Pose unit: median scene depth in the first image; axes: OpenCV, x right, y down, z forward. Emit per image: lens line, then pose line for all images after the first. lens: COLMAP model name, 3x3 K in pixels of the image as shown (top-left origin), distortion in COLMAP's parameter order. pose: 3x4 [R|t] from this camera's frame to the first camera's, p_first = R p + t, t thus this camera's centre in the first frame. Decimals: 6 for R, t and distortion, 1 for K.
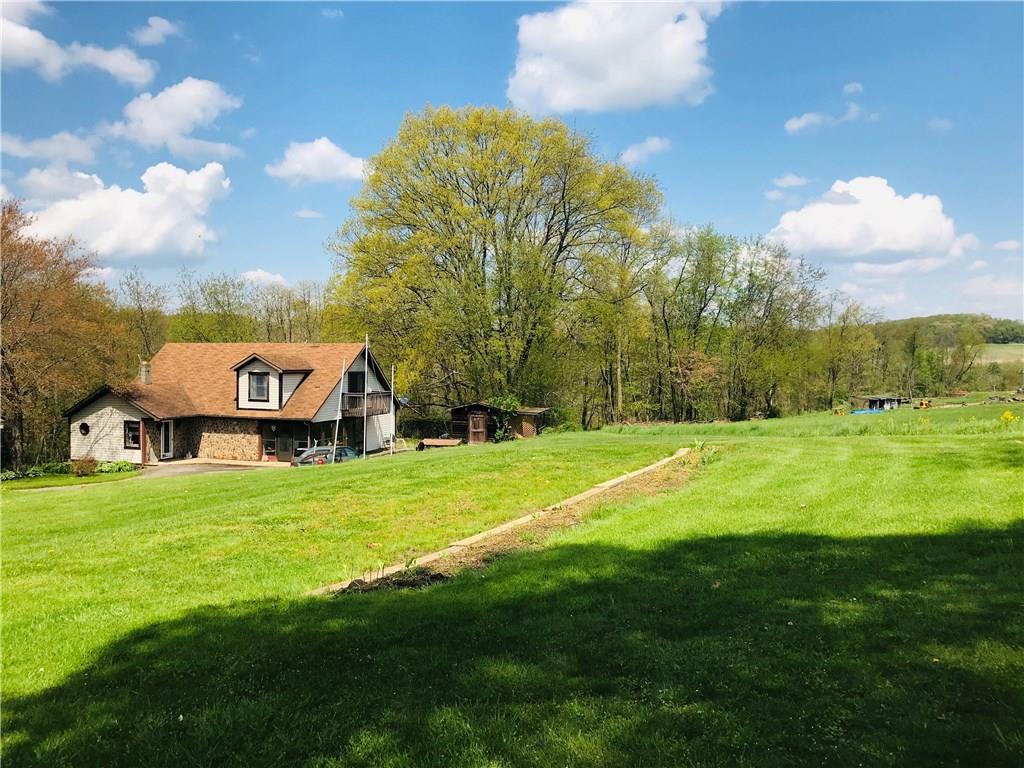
lens RADIAL K [[845.9, 0, 511.9], [0, 845.9, 368.8], [0, 0, 1]] dist [0.052293, -0.062885]
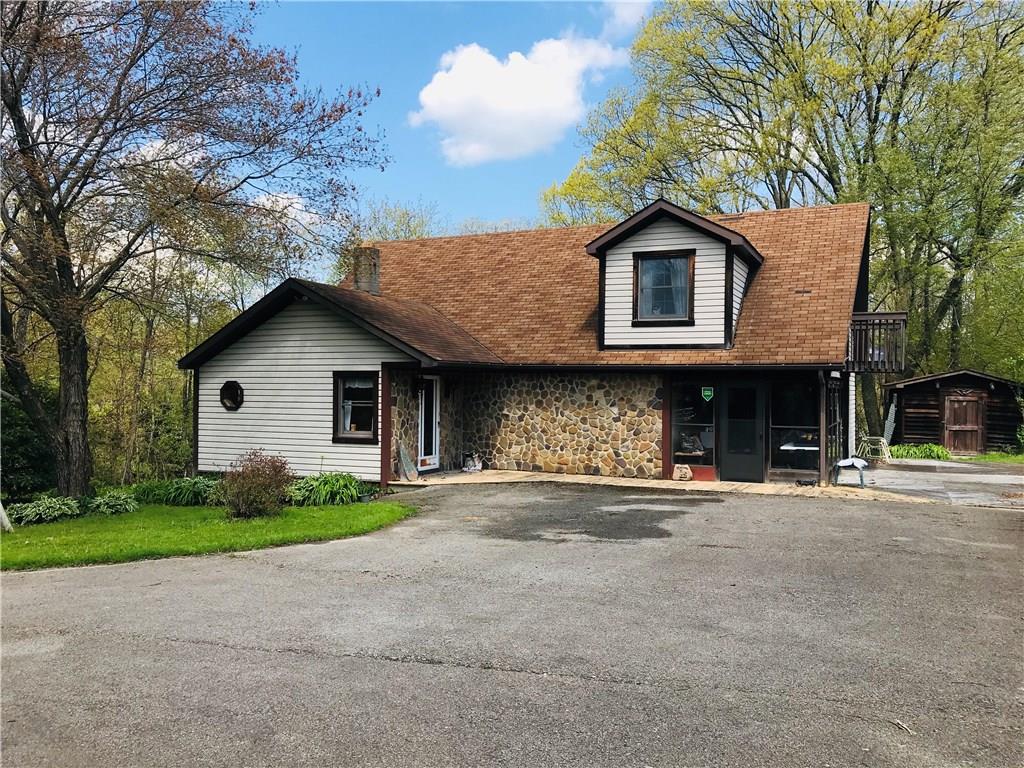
lens RADIAL K [[845.9, 0, 511.9], [0, 845.9, 368.8], [0, 0, 1]] dist [0.052293, -0.062885]
pose [[0.997594, -0.001359, -0.069307, -0.345456], [-0.001322, 0.999253, -0.038621, 0.074509], [0.069307, 0.038620, 0.996848, 0.614272]]
